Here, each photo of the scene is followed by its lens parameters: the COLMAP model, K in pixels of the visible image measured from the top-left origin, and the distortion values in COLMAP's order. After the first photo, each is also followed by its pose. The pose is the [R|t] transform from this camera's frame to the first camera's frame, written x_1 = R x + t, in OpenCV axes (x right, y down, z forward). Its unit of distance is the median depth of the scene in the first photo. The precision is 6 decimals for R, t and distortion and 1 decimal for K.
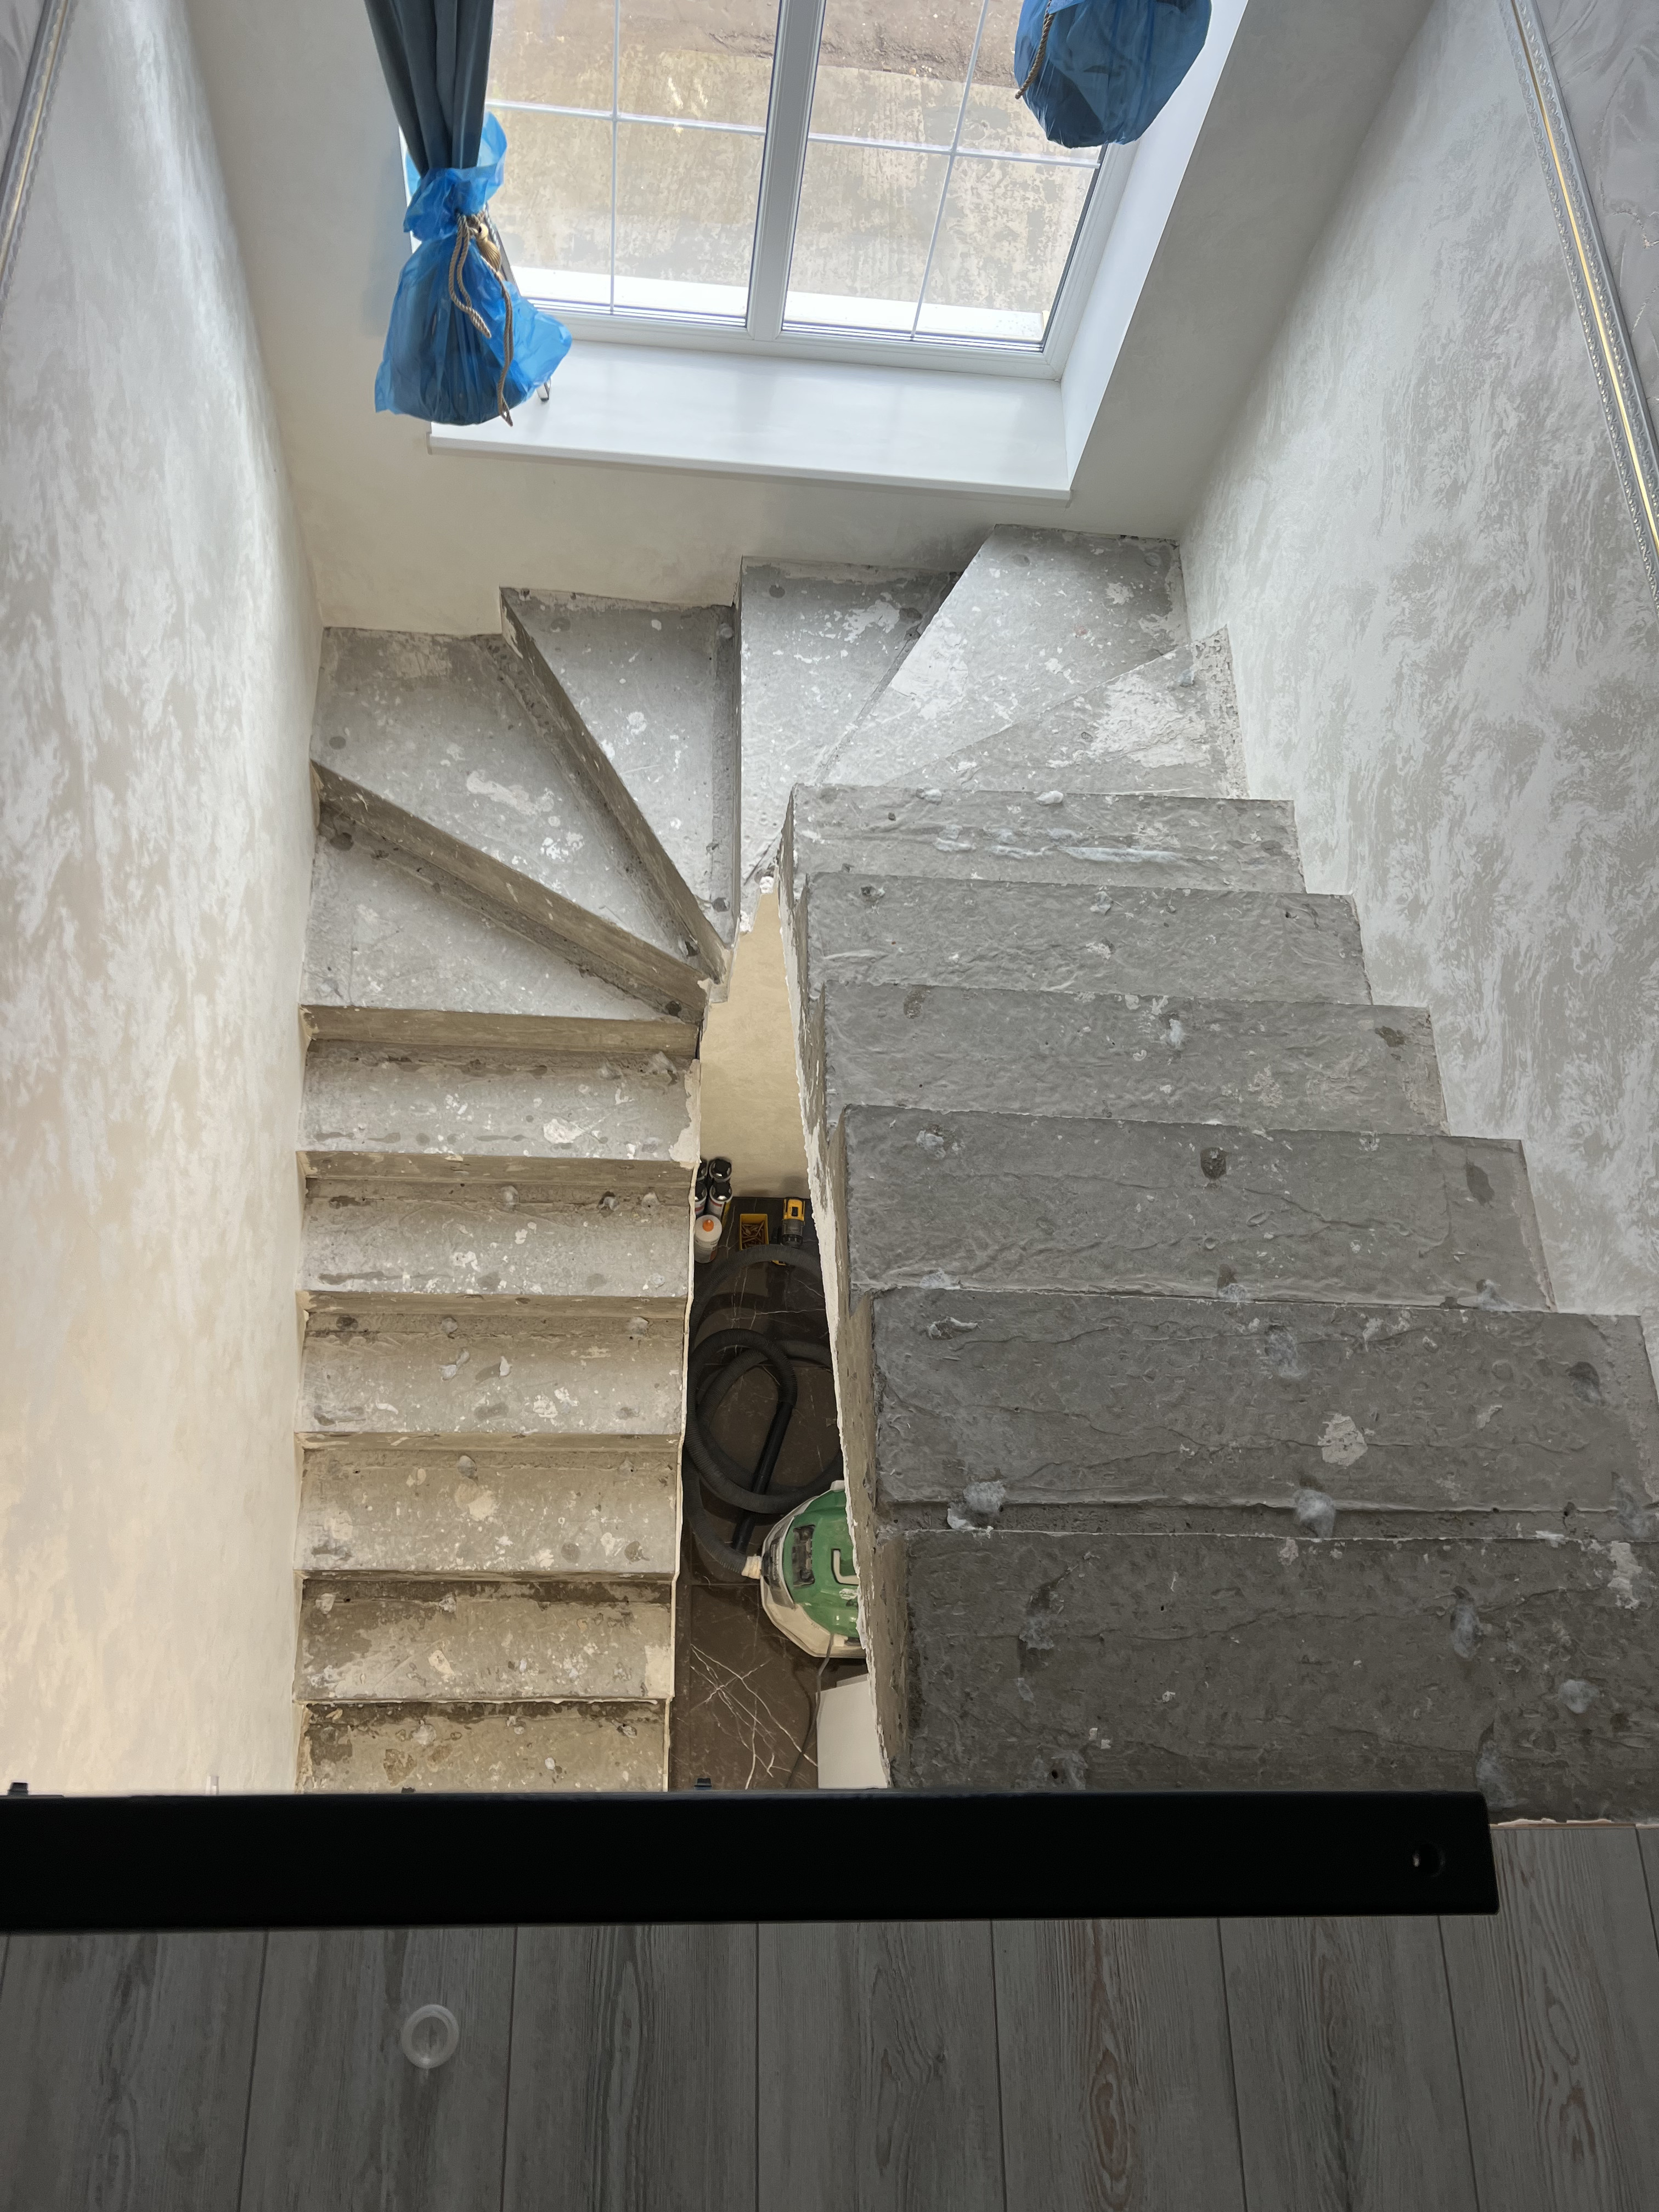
lens RADIAL K [[1674.0, 0, 829.5], [0, 1674.0, 1106.0], [0, 0, 1]] dist [0.181972, -0.358883]
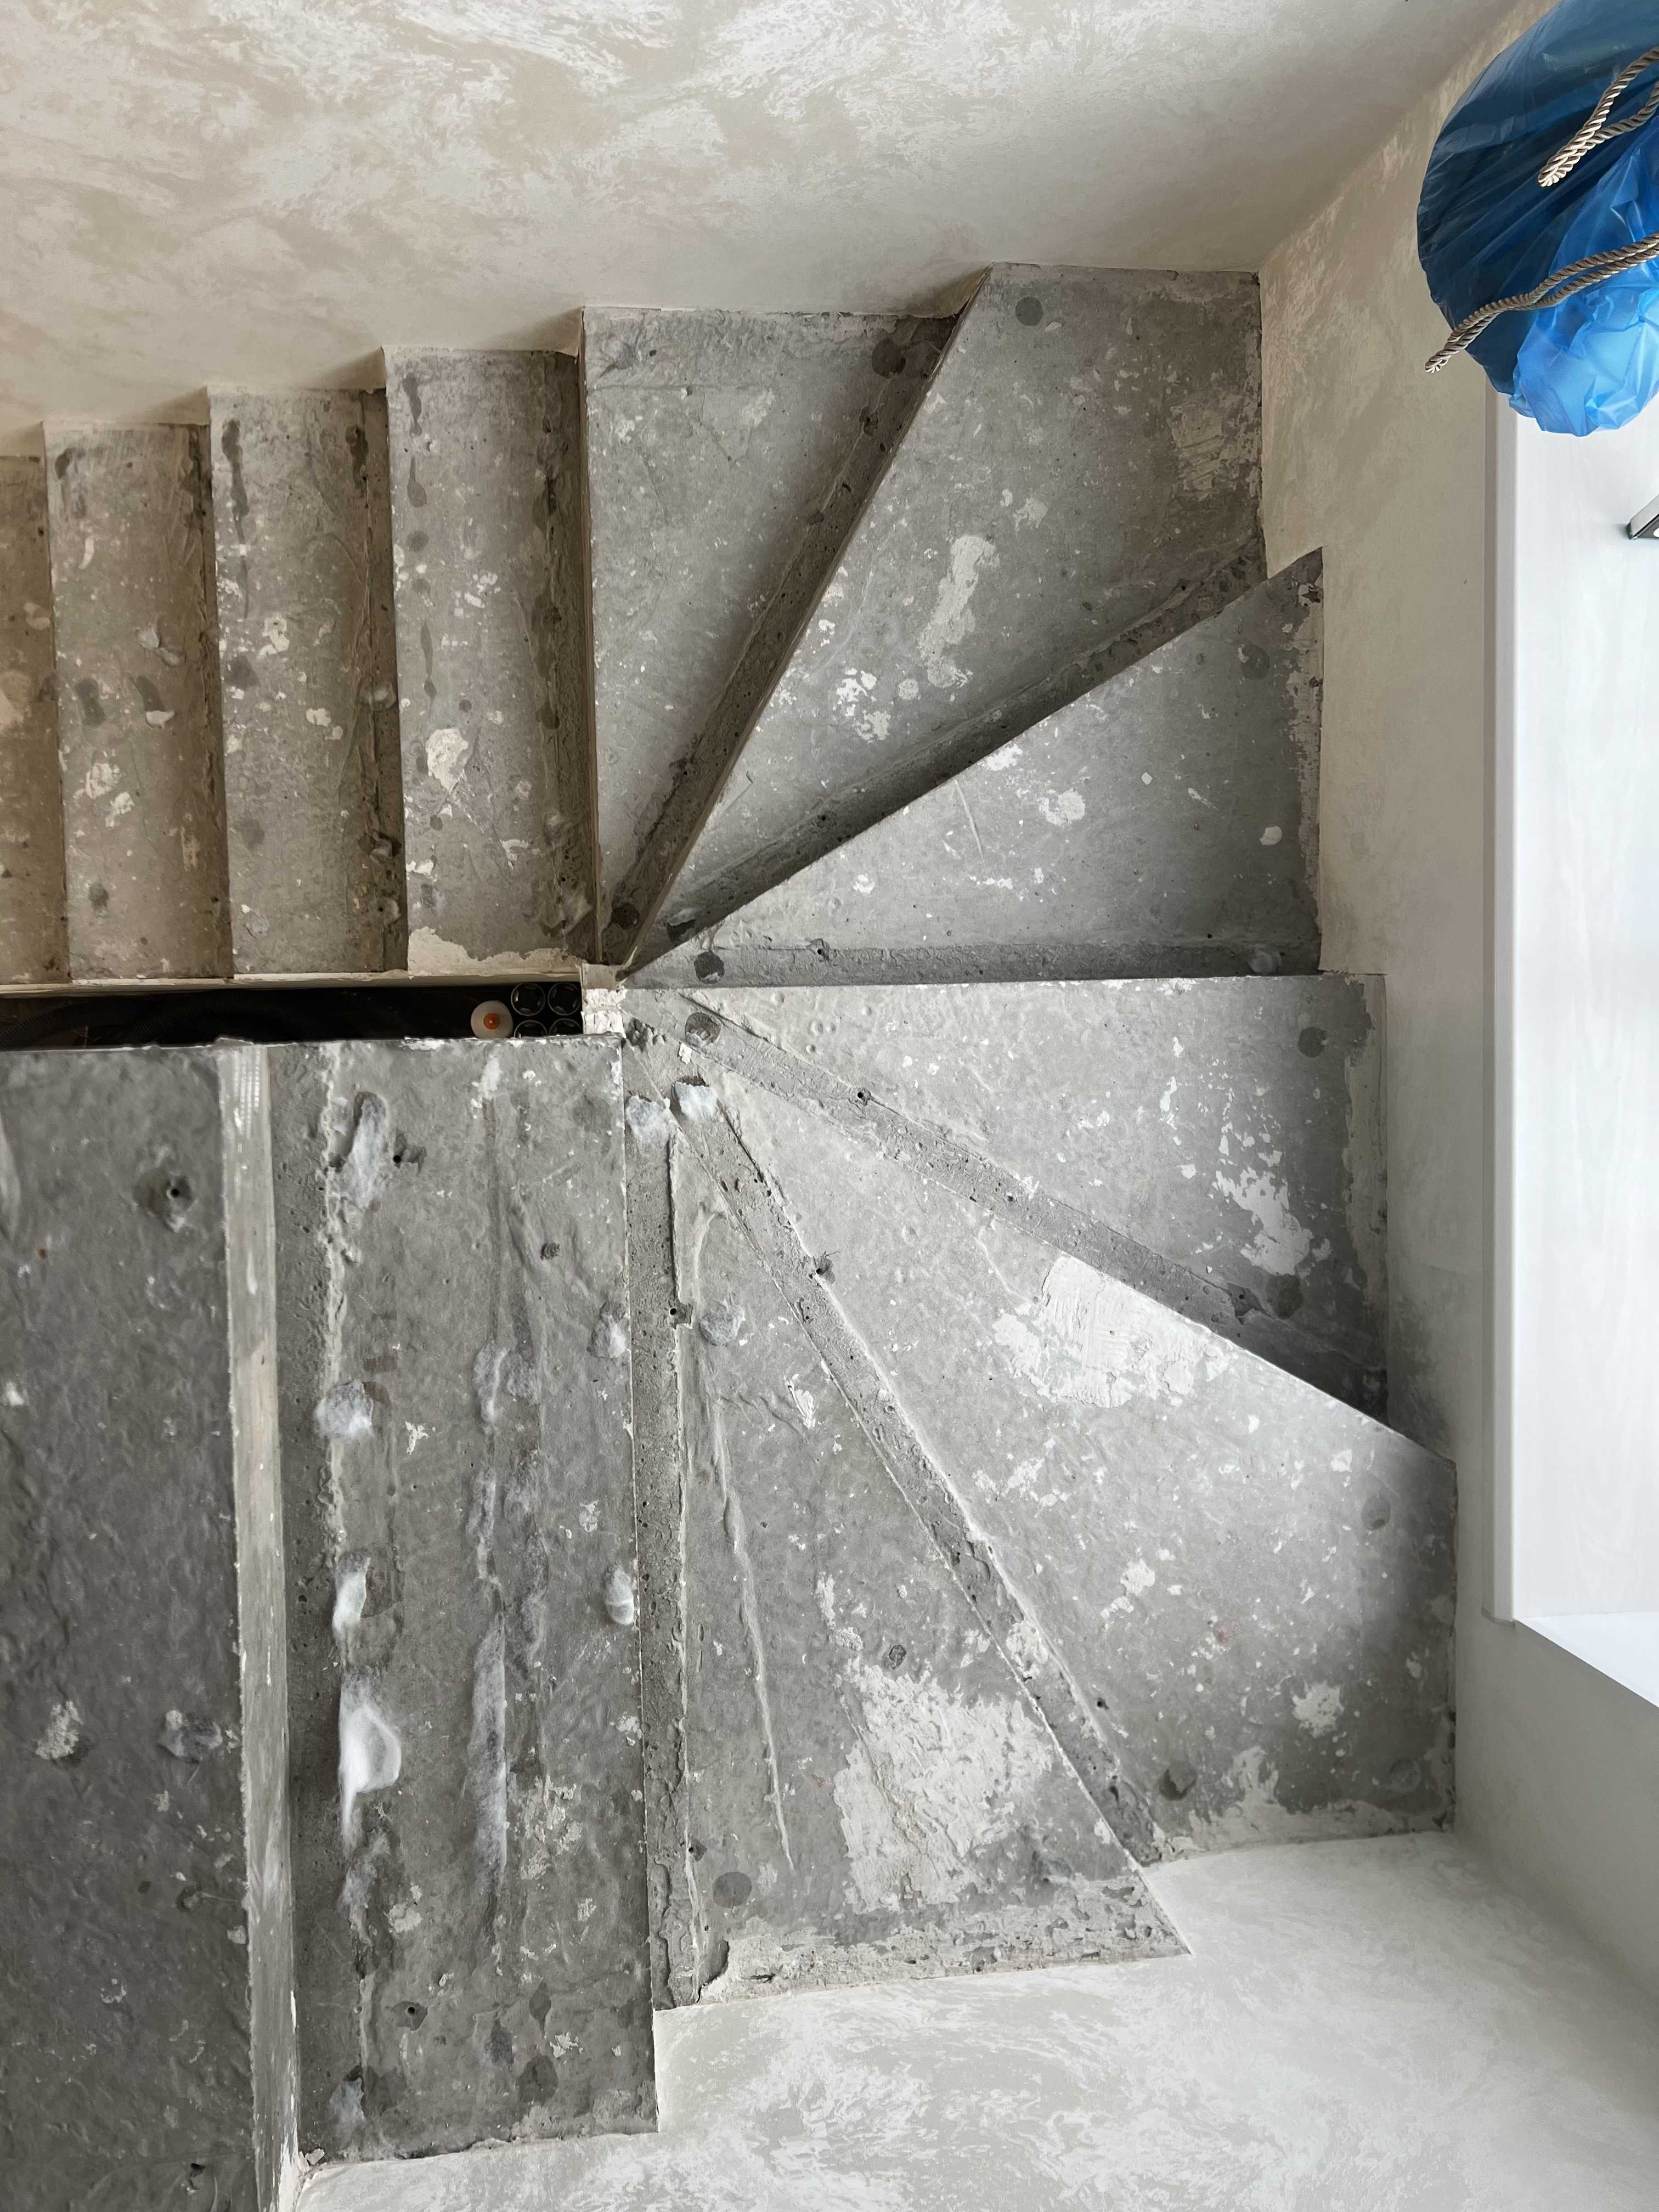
lens RADIAL K [[1661.5, 0, 822.3], [0, 1661.5, 1121.3], [0, 0, 1]] dist [0.071599, -0.073014]
pose [[0.022651, 0.996744, -0.077387, 0.029942], [-0.962225, 0.042743, 0.268878, -0.288072], [0.271310, 0.068373, 0.960060, 0.447337]]
